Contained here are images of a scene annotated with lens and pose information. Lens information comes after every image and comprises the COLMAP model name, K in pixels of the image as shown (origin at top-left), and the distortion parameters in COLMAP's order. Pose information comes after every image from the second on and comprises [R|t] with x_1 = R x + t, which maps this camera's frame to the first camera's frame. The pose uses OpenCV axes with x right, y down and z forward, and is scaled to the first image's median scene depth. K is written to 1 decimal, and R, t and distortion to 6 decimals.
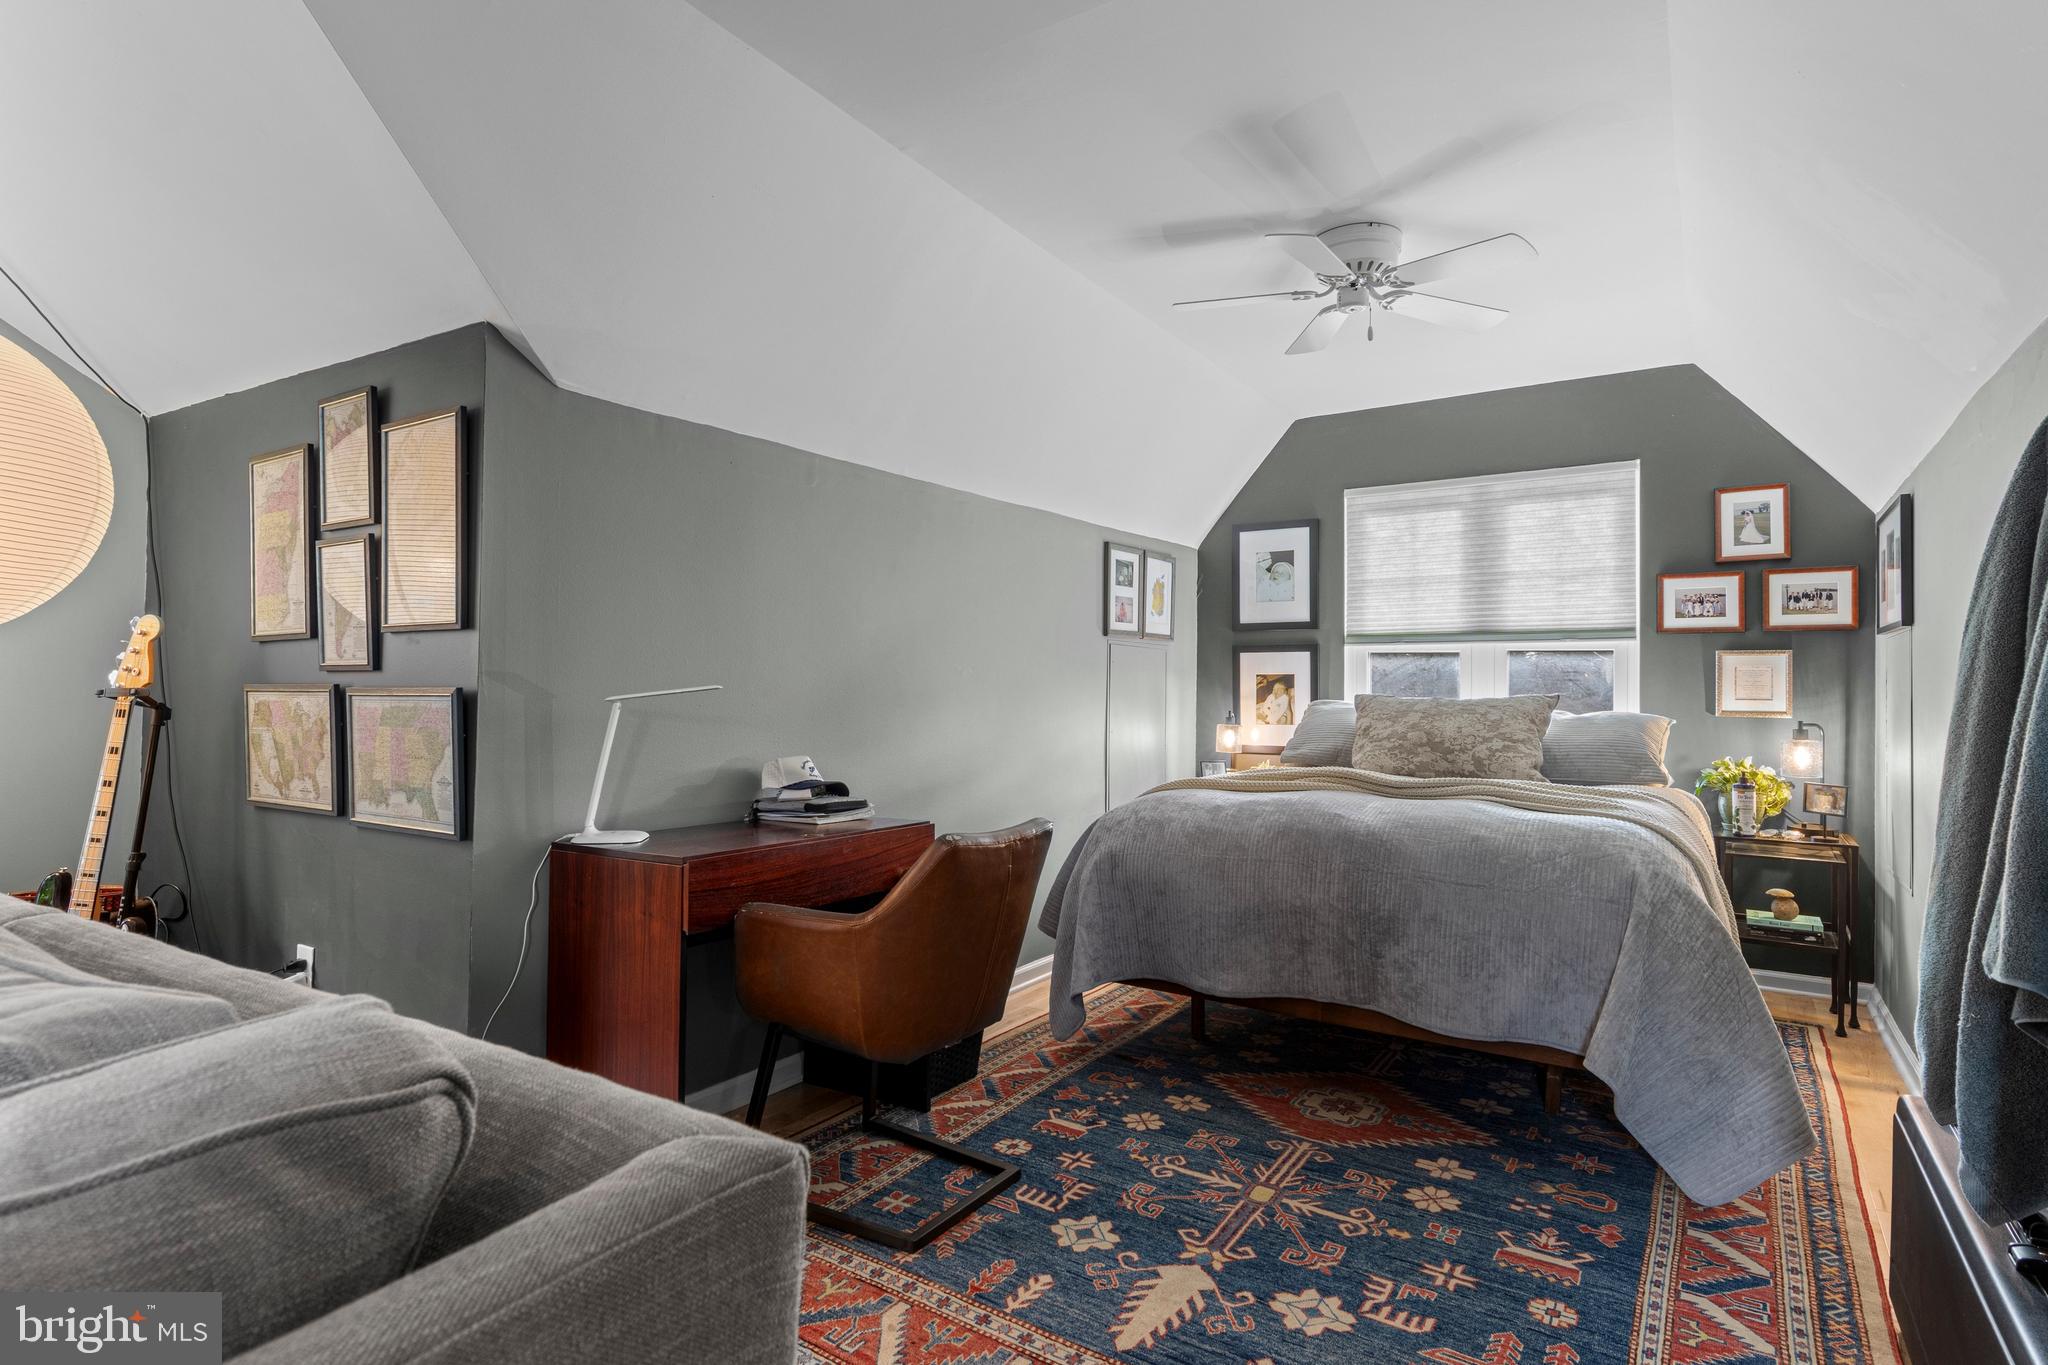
lens RADIAL K [[1031.8, 0, 1024.0], [0, 1031.8, 682.5], [0, 0, 1]] dist [0.001940, -0.000446]
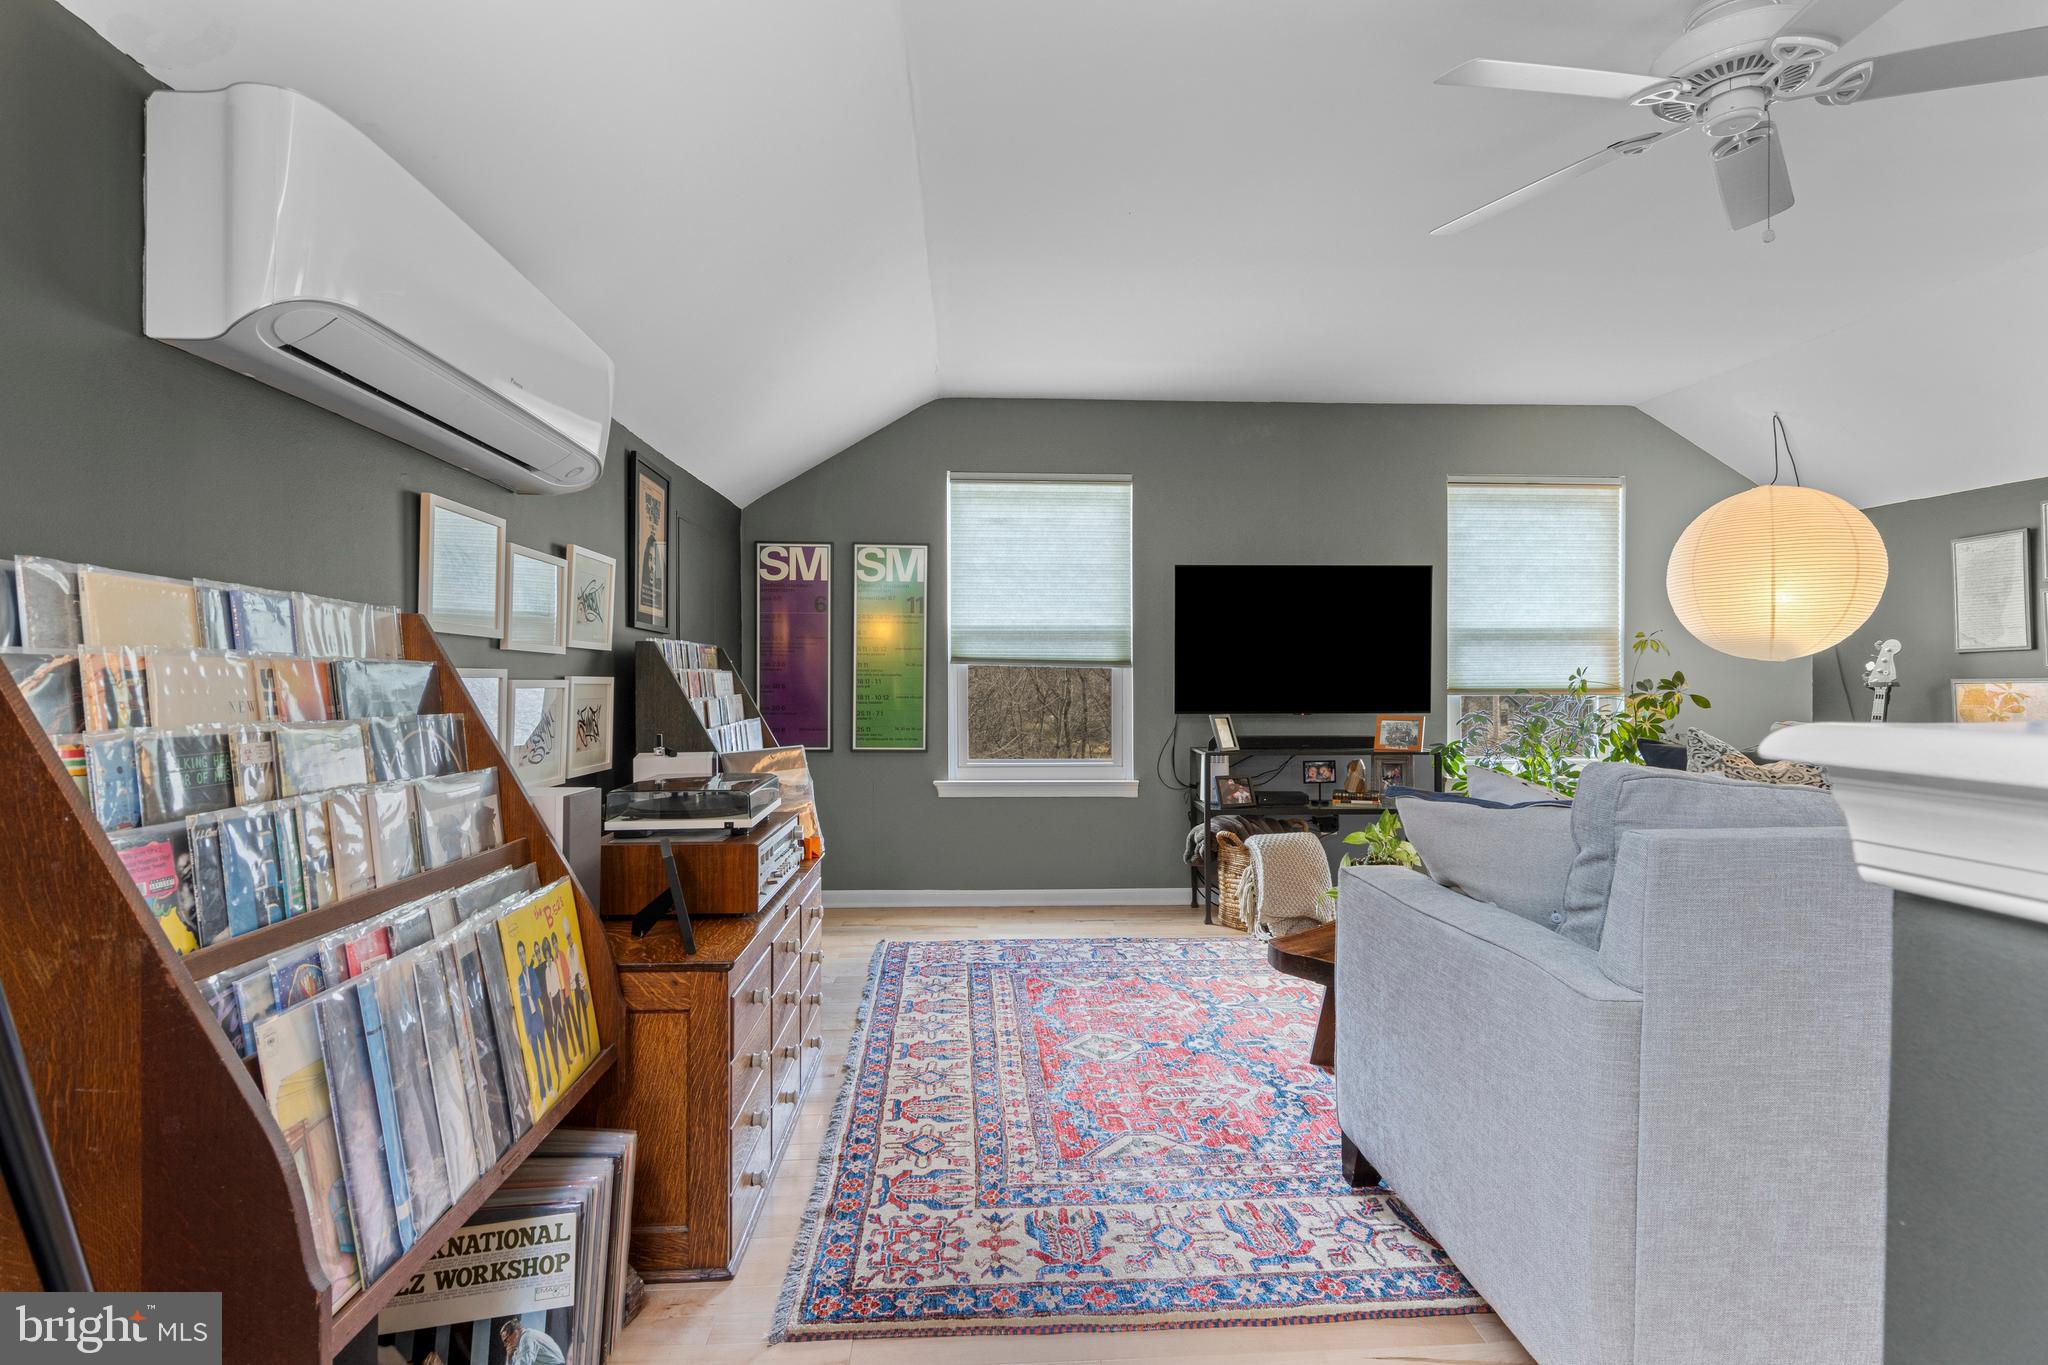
lens RADIAL K [[1049.1, 0, 1022.2], [0, 1049.1, 690.1], [0, 0, 1]] dist [0.012613, -0.002864]
pose [[0.599042, -0.010814, -0.800645, -0.261747], [0.016997, 0.999855, -0.000787, -0.004553], [0.800537, -0.013137, 0.599139, -1.050903]]
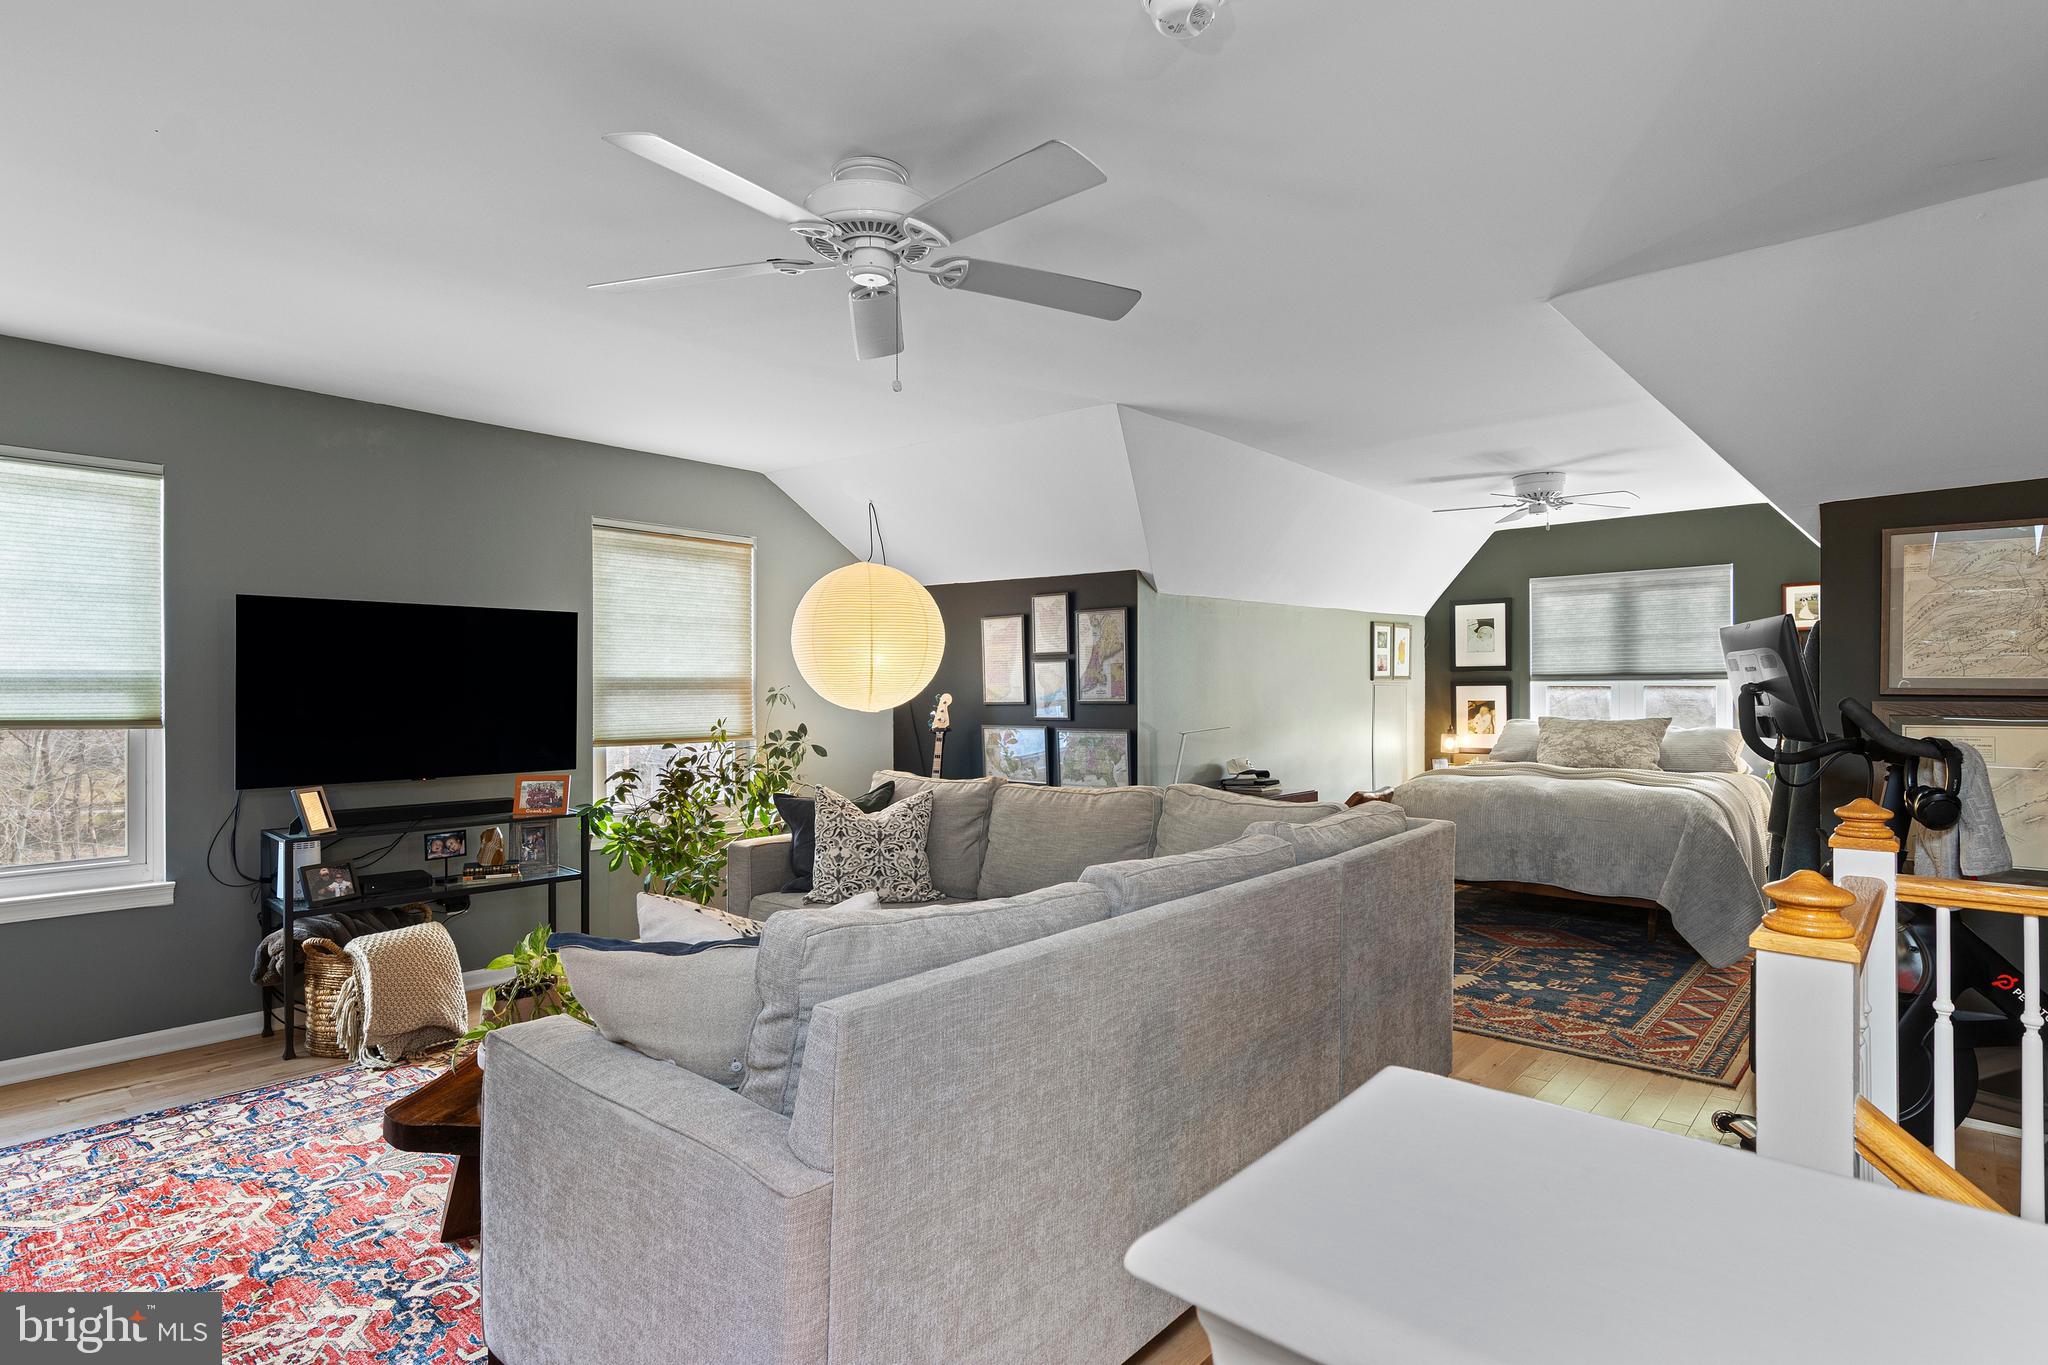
lens RADIAL K [[1049.1, 0, 1022.2], [0, 1049.1, 690.1], [0, 0, 1]] dist [0.012613, -0.002864]
pose [[0.989799, -0.013239, -0.141857, -0.325713], [0.015053, 0.999818, 0.011727, -0.082674], [0.141676, -0.013743, 0.989818, -0.988665]]
